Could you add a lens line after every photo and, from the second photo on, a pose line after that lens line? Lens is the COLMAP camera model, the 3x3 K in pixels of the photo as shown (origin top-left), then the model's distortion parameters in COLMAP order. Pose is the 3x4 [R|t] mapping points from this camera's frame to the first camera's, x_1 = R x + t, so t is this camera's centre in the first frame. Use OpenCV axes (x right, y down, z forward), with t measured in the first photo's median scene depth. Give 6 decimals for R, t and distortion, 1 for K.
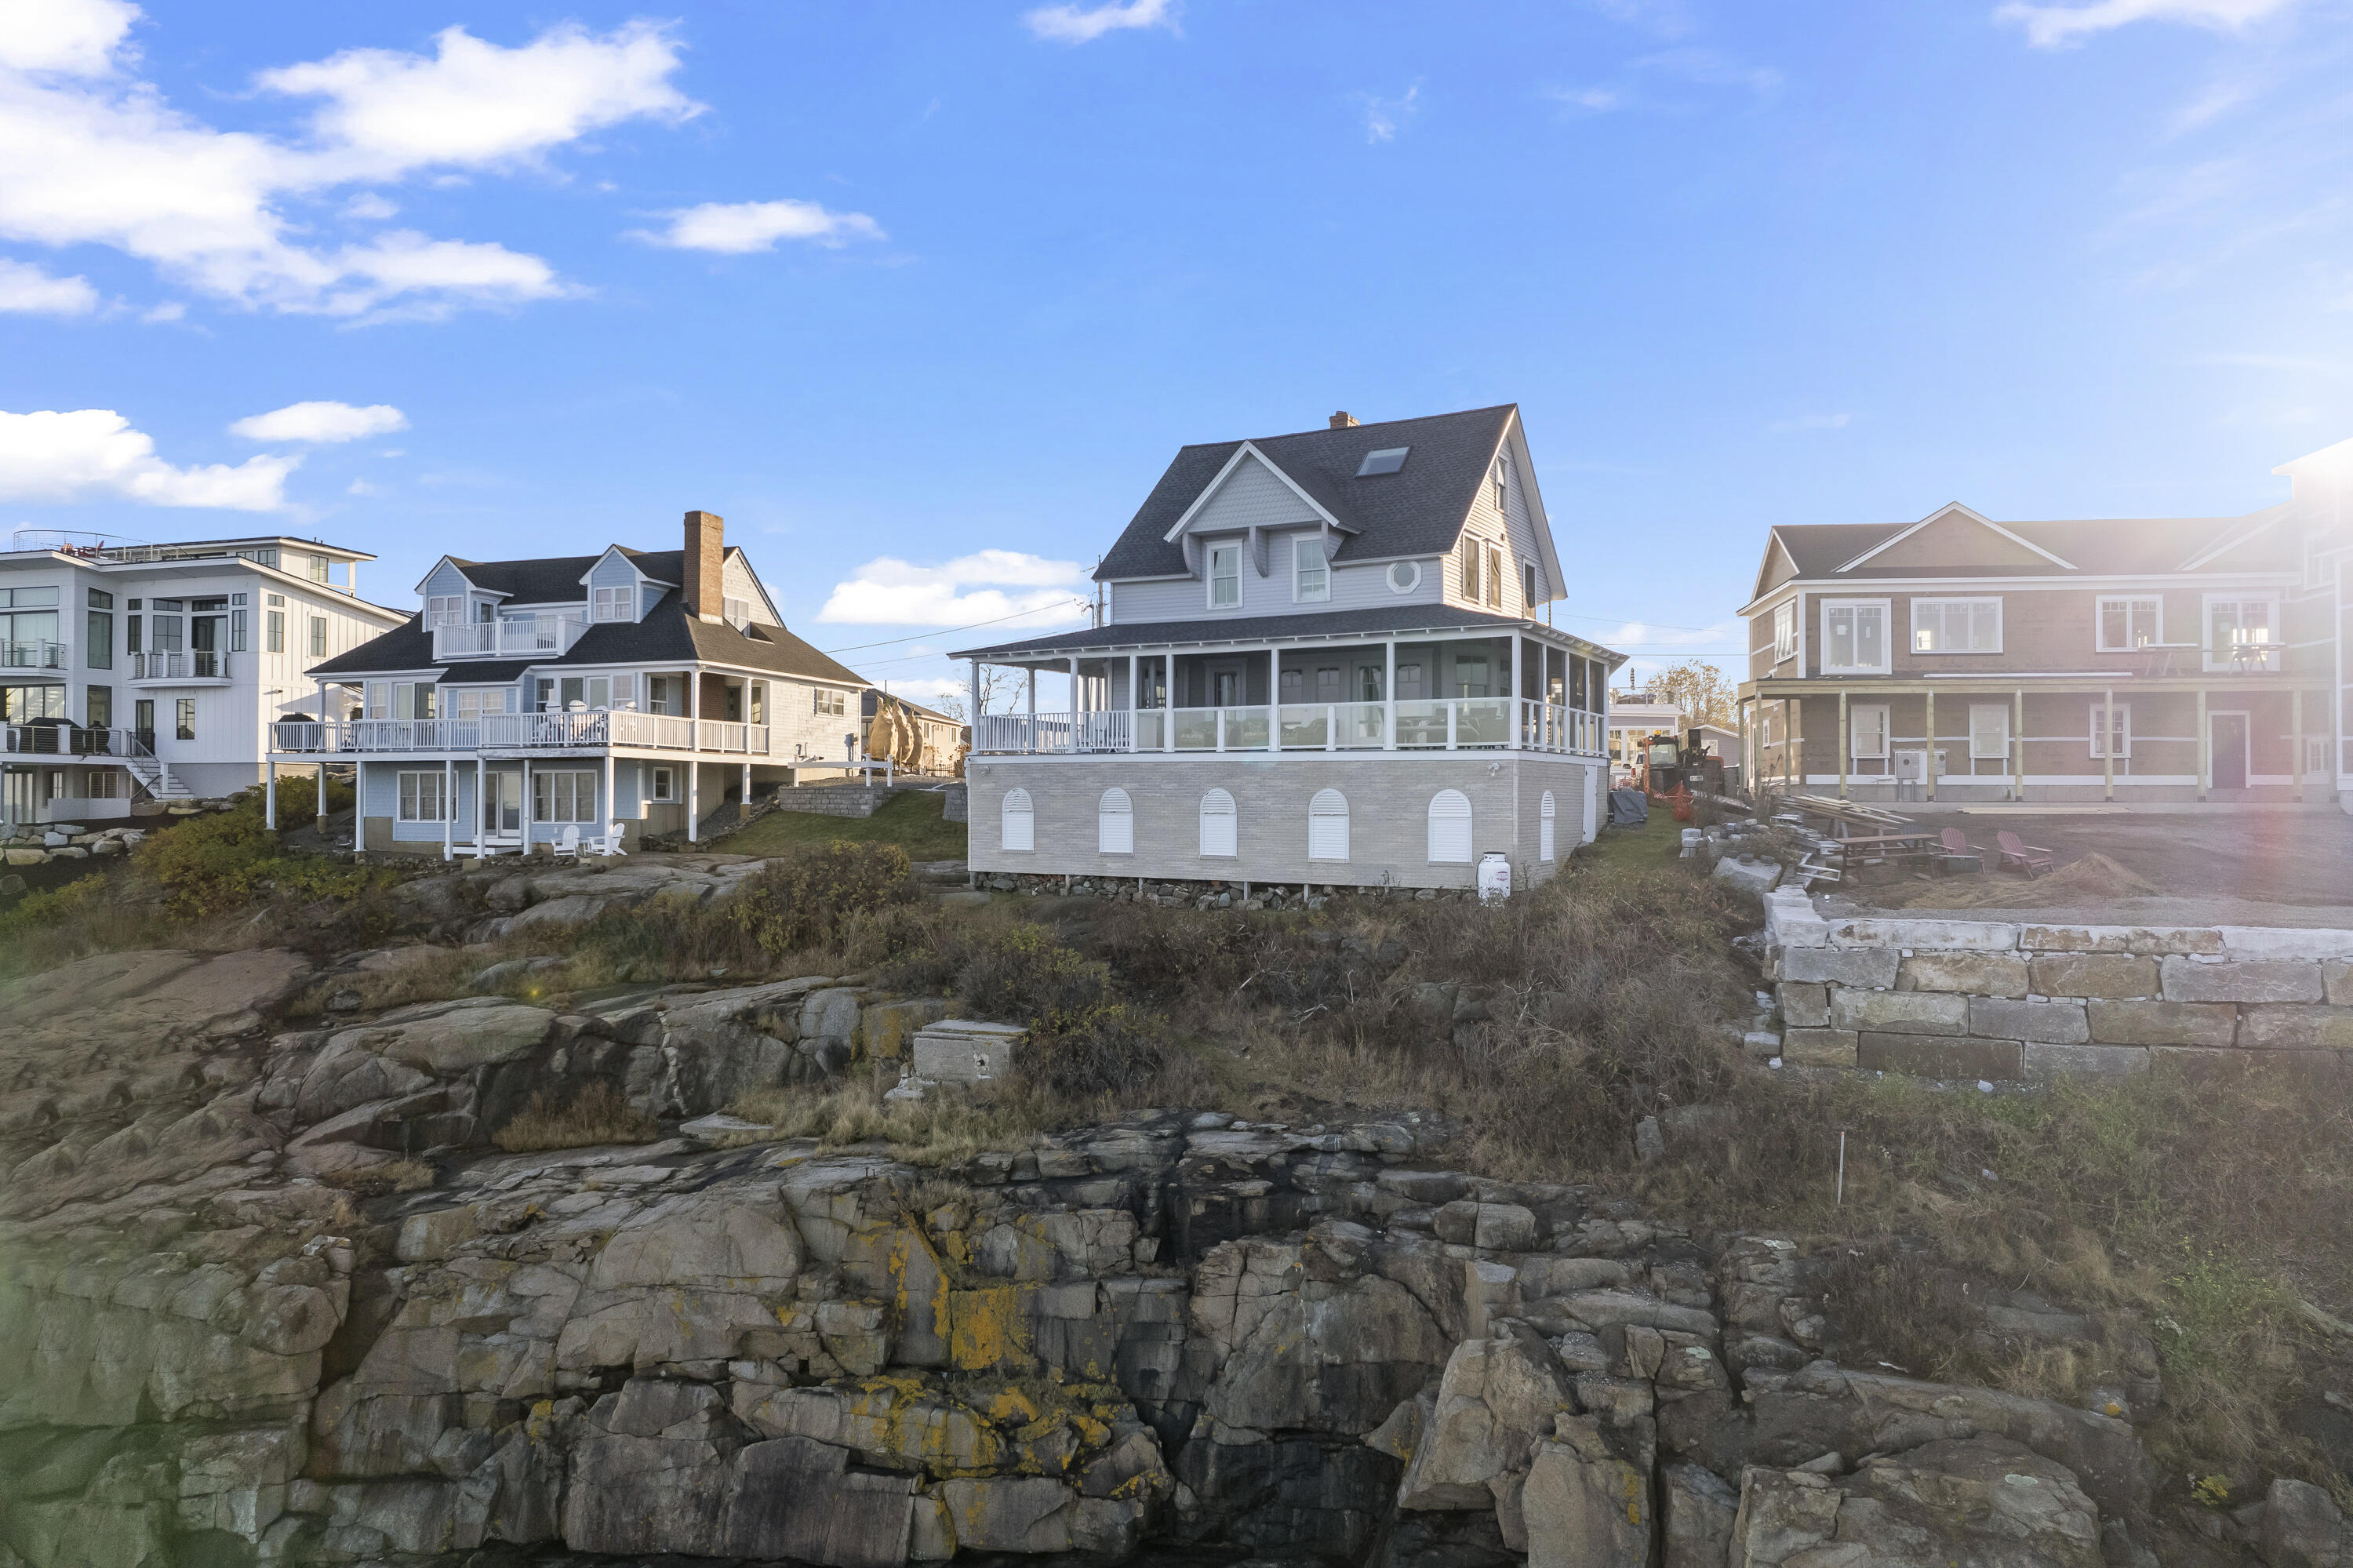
lens RADIAL K [[1490.2, 0, 1183.5], [0, 1490.2, 791.3], [0, 0, 1]] dist [-0.085290, 0.076506]
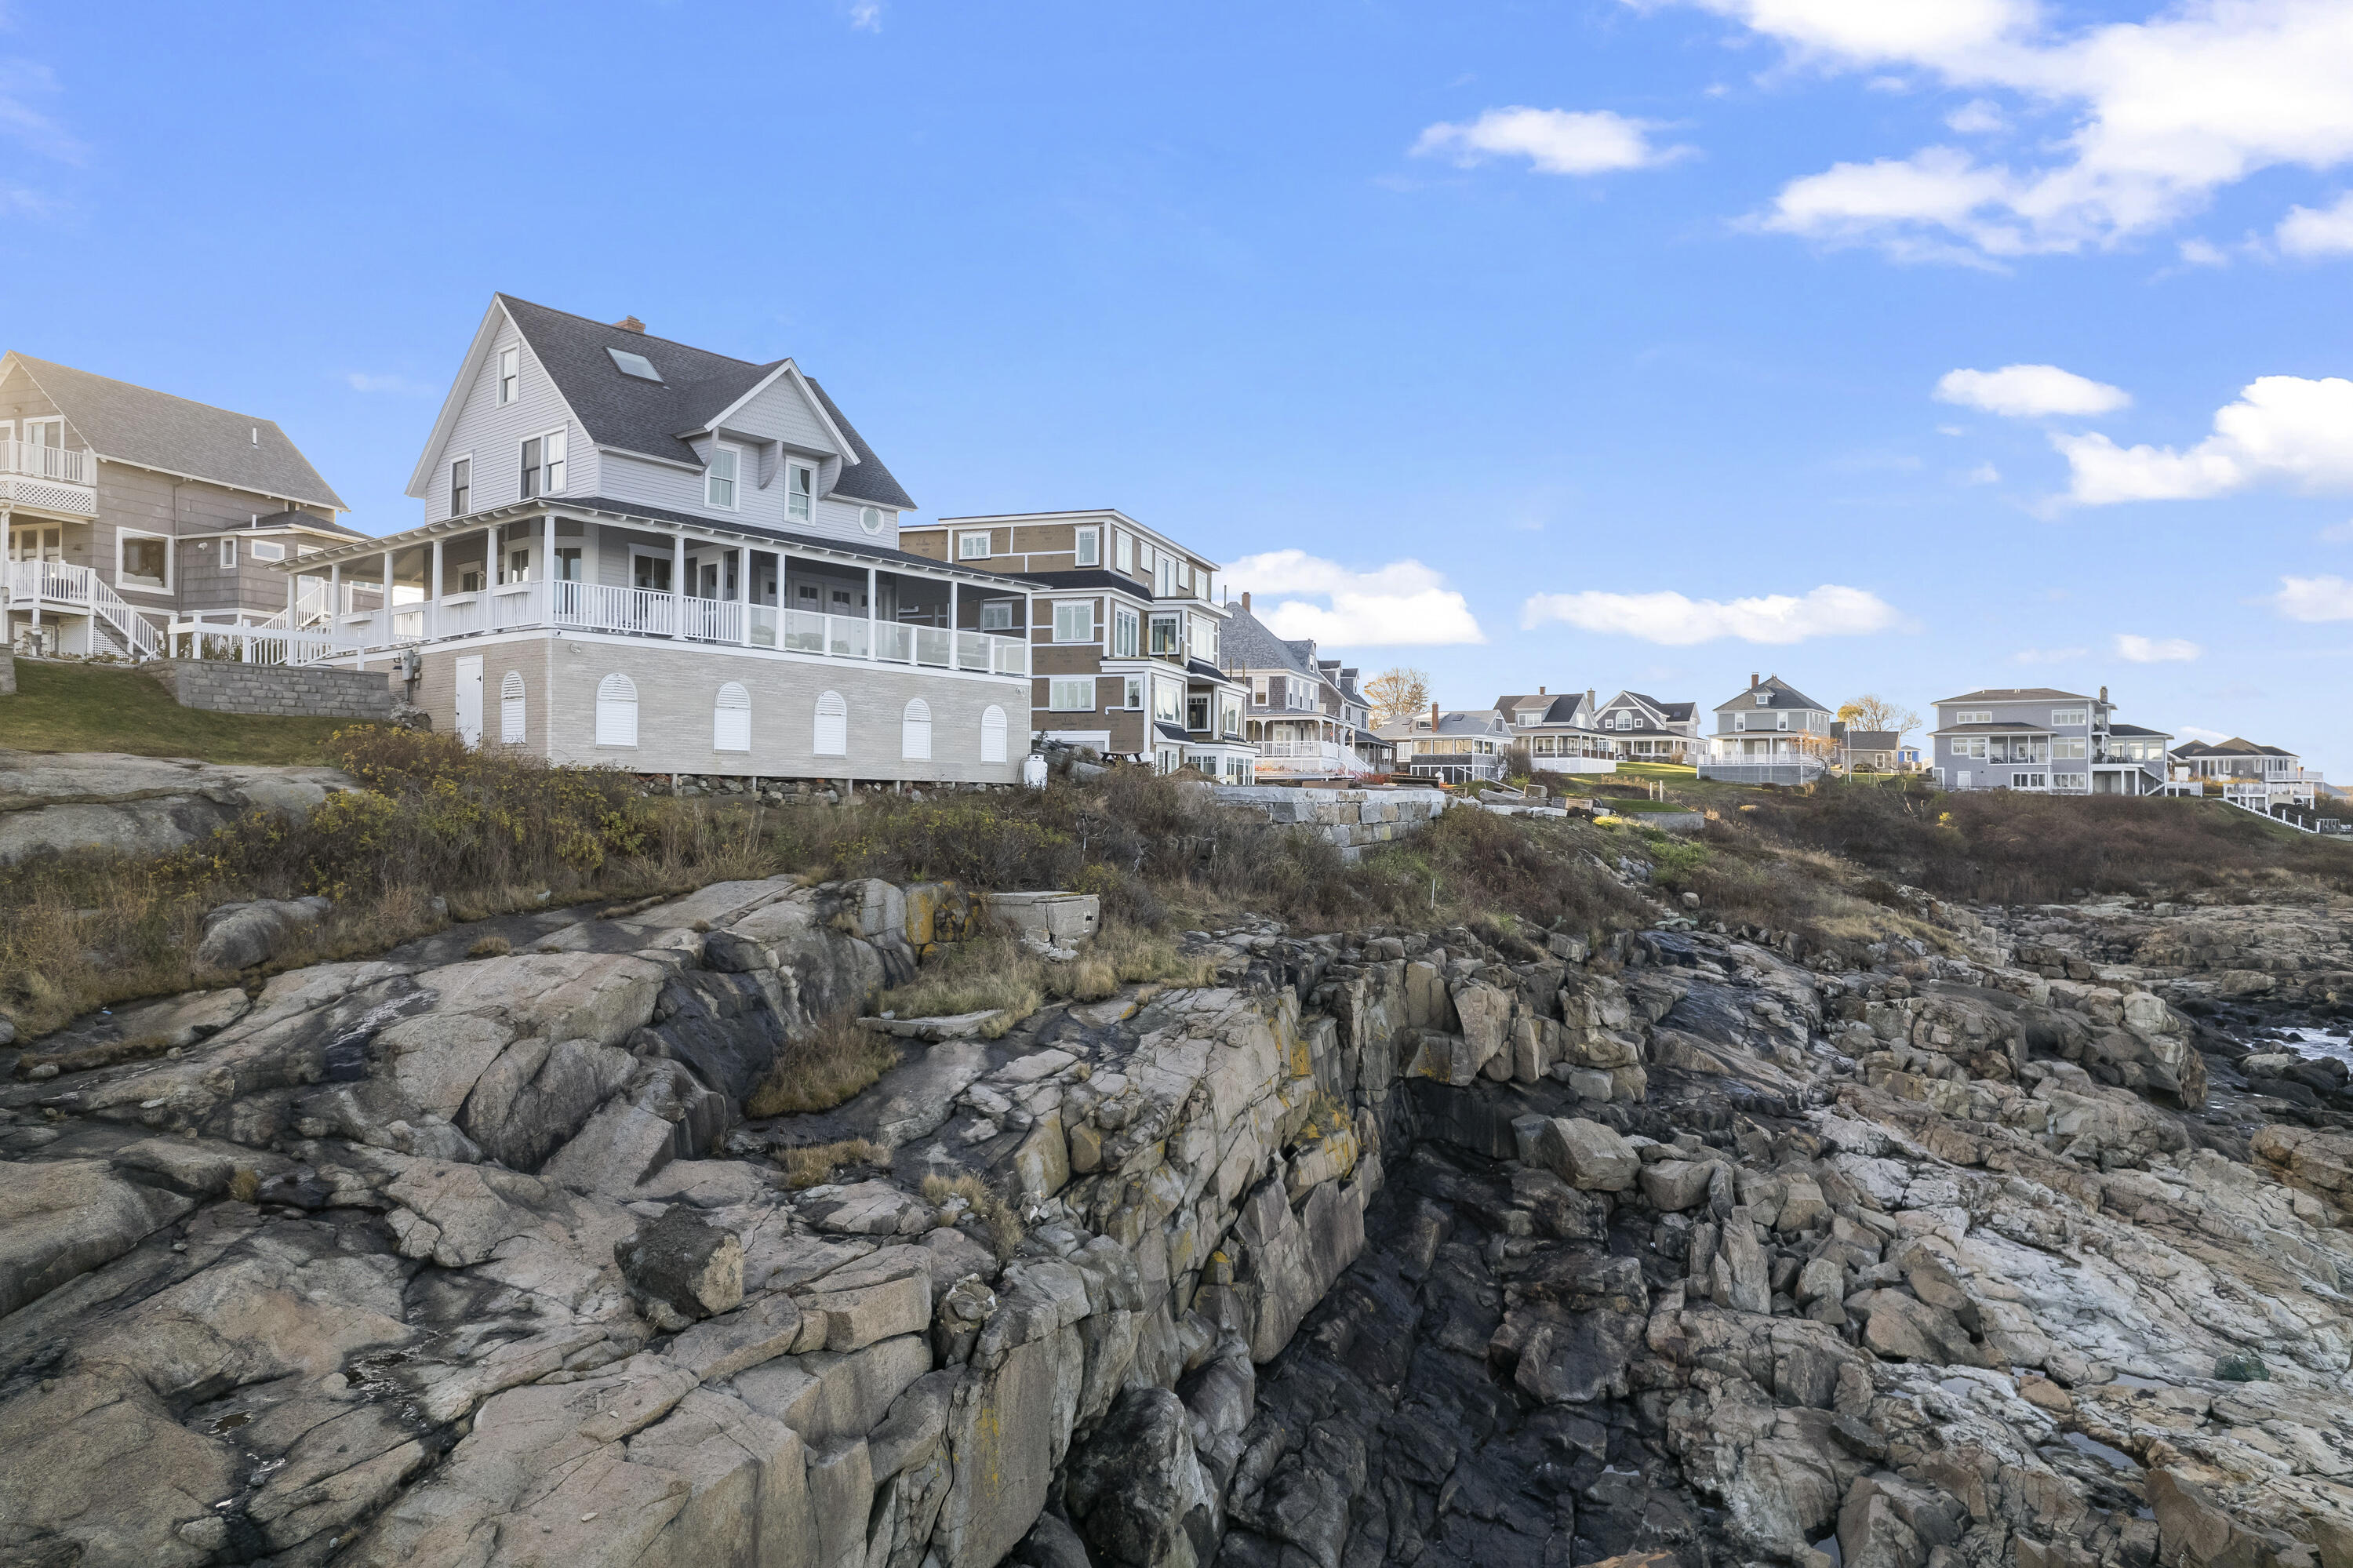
lens RADIAL K [[1504.5, 0, 1183.5], [0, 1504.5, 791.2], [0, 0, 1]] dist [-0.079993, 0.067423]
pose [[0.141096, 0.007082, 0.989971, -1.361716], [-0.018613, 0.999817, -0.004500, 0.095248], [-0.989821, -0.017792, 0.141202, 0.821398]]
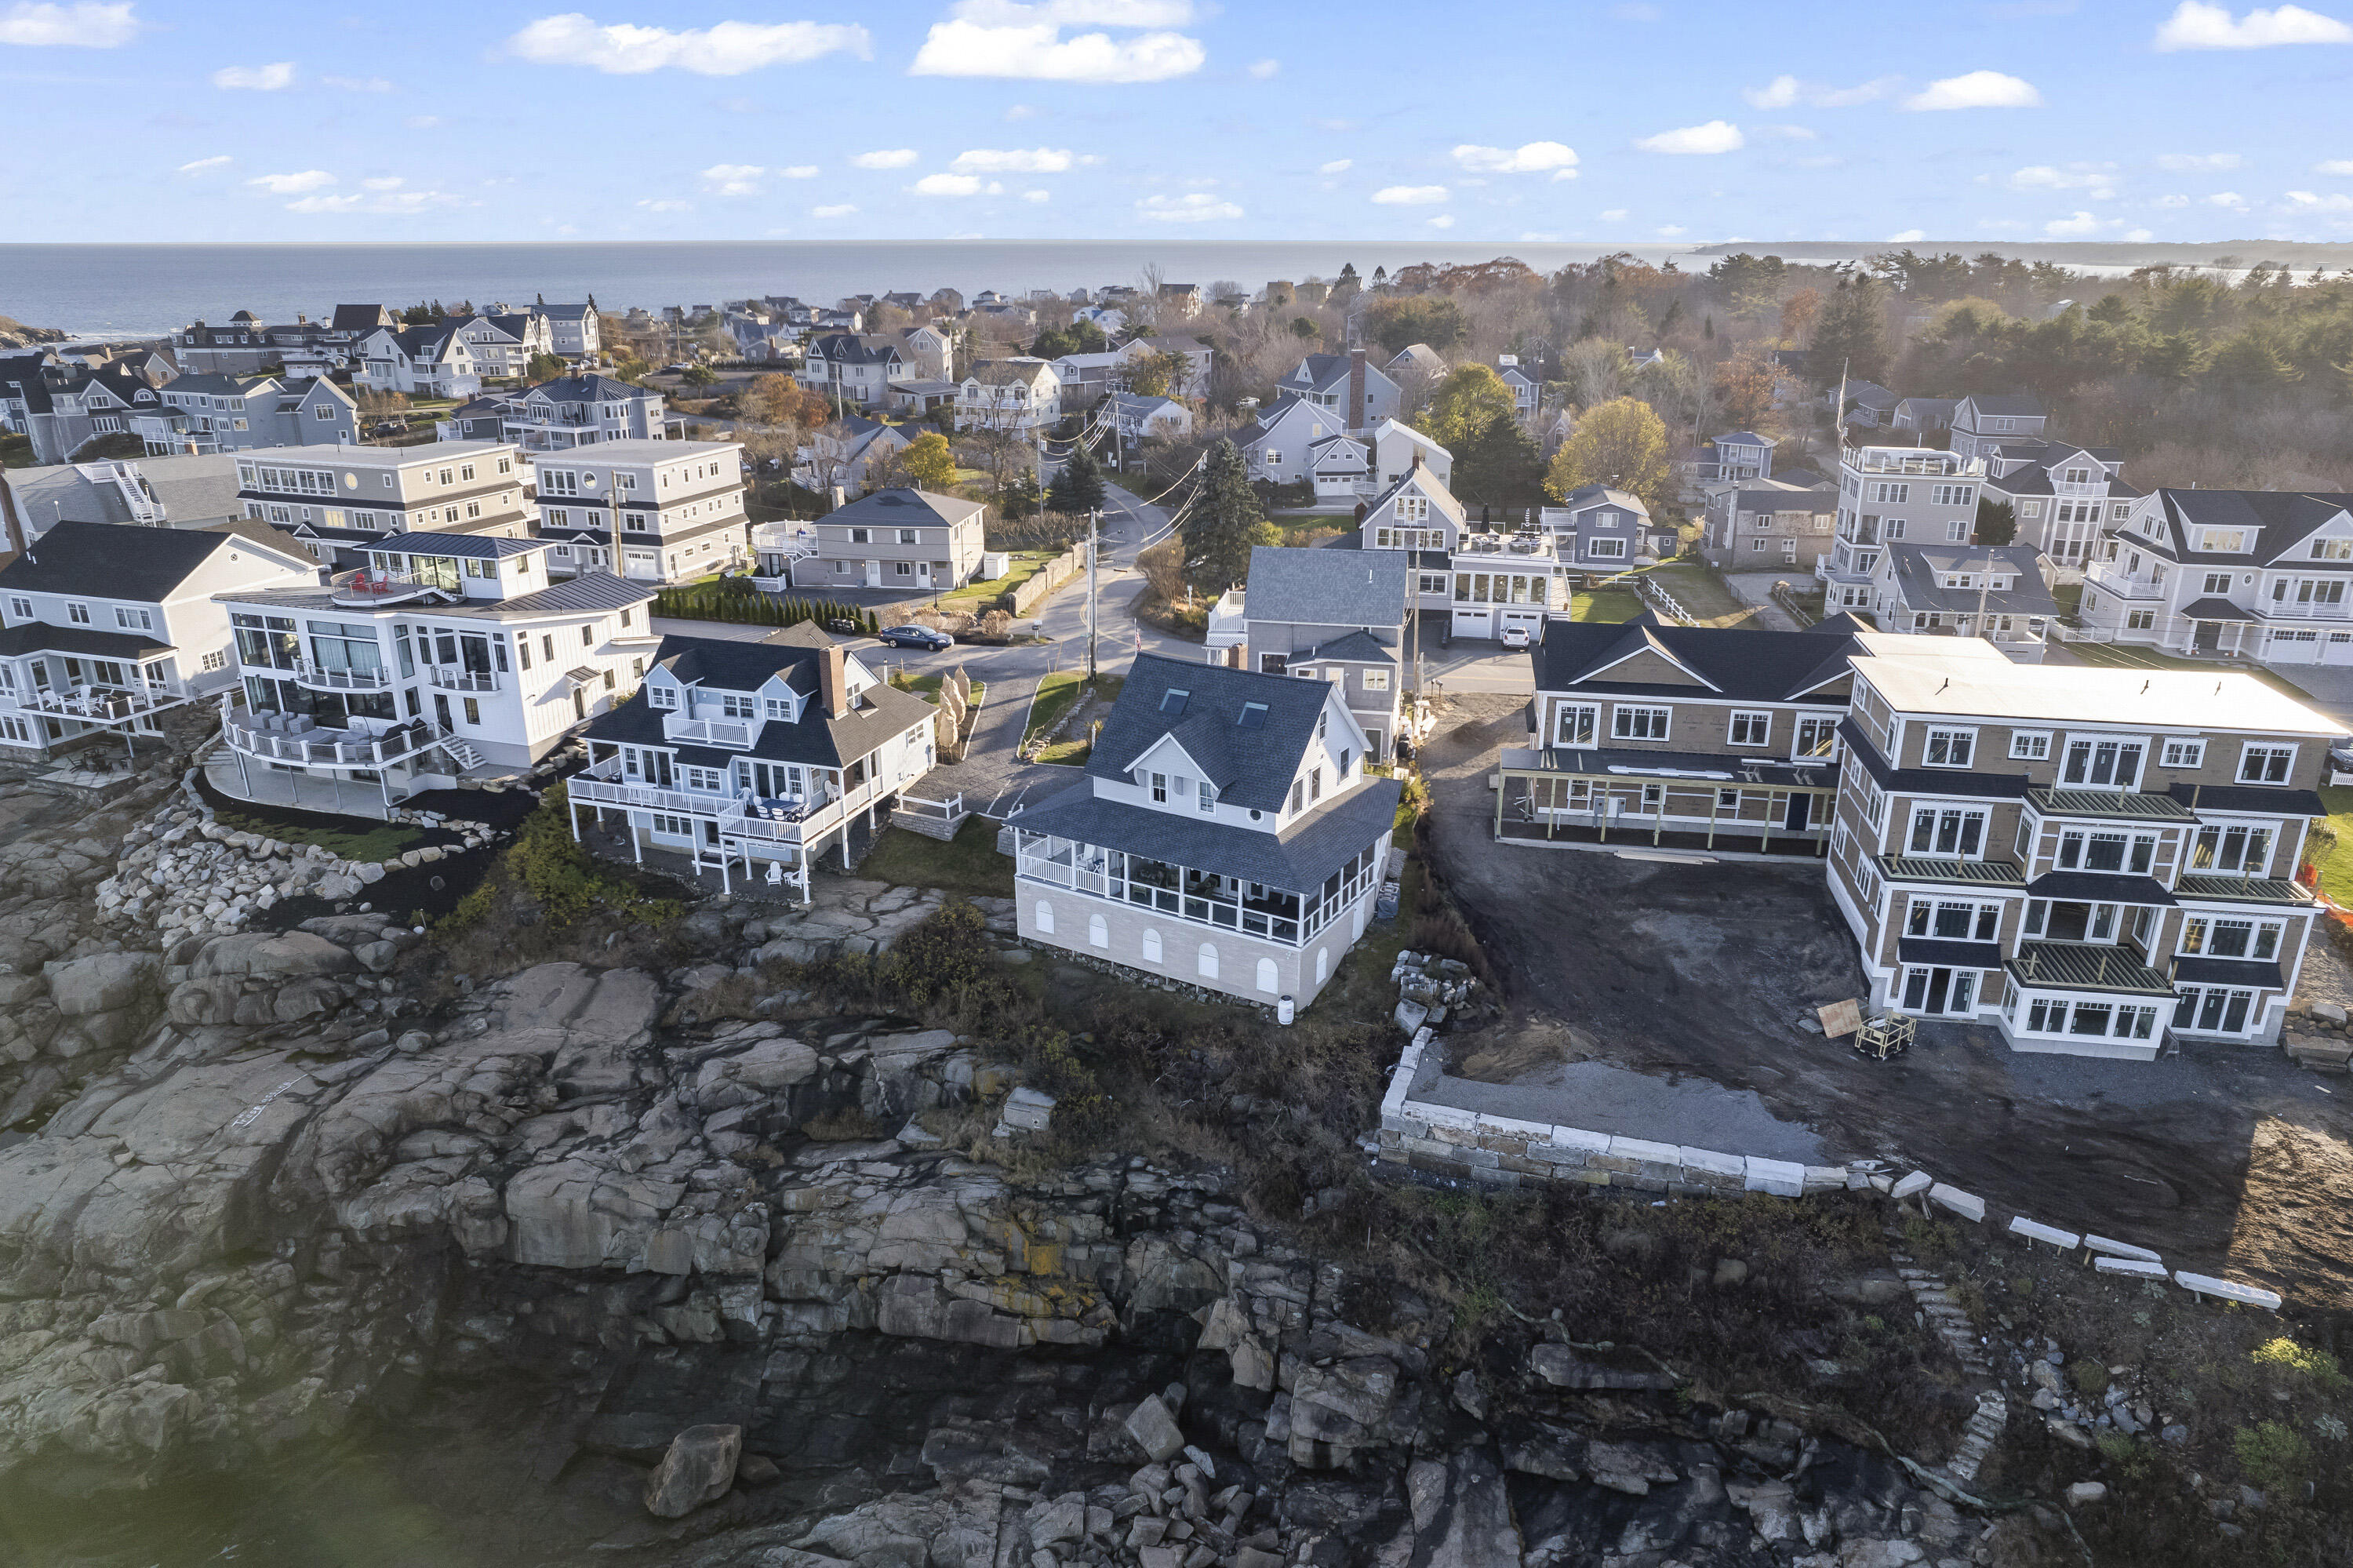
lens RADIAL K [[1504.5, 0, 1183.5], [0, 1504.5, 791.2], [0, 0, 1]] dist [-0.079993, 0.067423]
pose [[0.999960, 0.003184, -0.008374, 0.106121], [-0.000103, 0.938732, 0.344647, -1.114774], [0.008958, -0.344632, 0.938695, -0.975055]]
